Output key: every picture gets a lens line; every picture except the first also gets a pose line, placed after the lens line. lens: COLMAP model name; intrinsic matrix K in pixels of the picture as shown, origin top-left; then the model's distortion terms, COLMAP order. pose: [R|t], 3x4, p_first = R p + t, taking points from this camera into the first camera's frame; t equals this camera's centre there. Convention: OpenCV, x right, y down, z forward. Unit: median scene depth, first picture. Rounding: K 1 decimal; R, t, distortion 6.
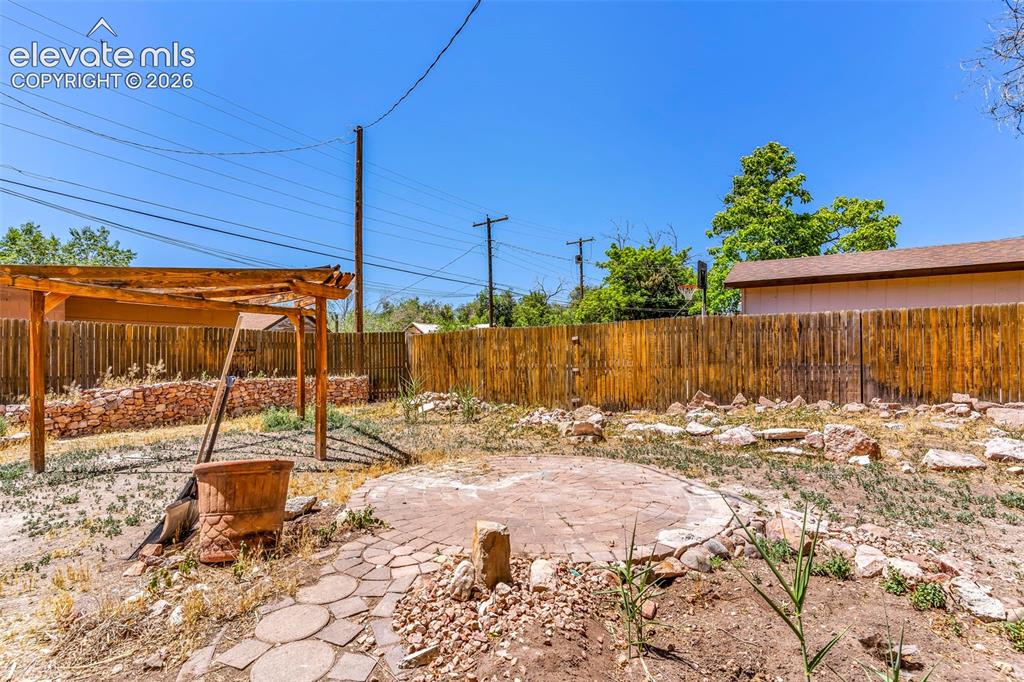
lens RADIAL K [[501.8, 0, 514.8], [0, 501.8, 347.0], [0, 0, 1]] dist [0.000780, 0.000280]
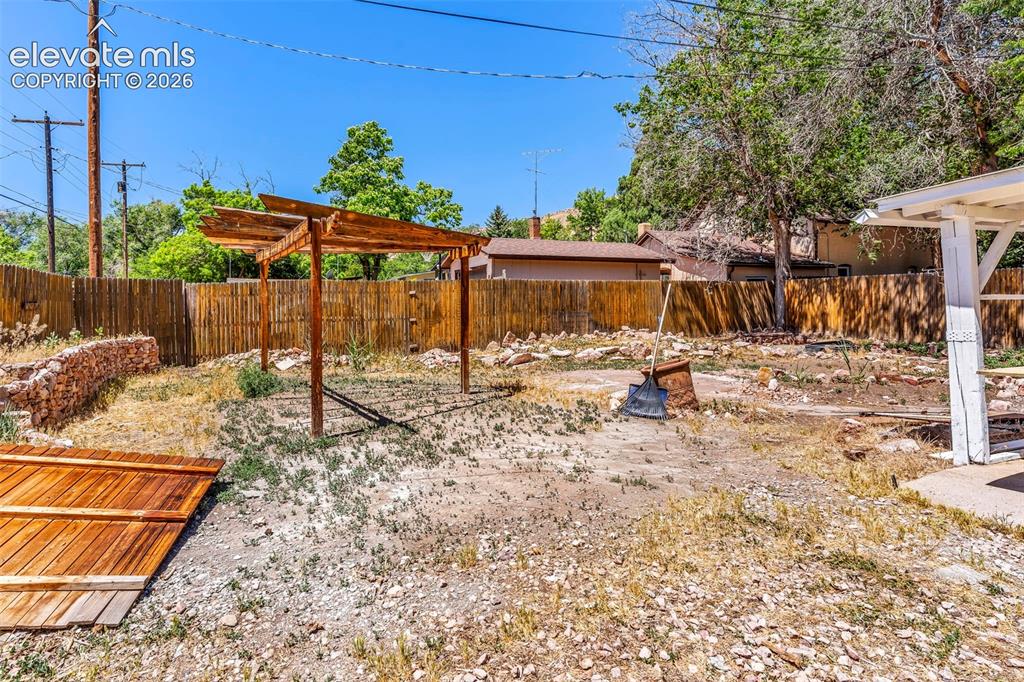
lens RADIAL K [[517.0, 0, 512.2], [0, 517.0, 304.8], [0, 0, 1]] dist [-0.000034, -0.000120]
pose [[0.610762, -0.000573, 0.791814, -0.689366], [-0.006994, 0.999957, 0.006119, 0.002043], [-0.791783, -0.009275, 0.610732, 0.090950]]
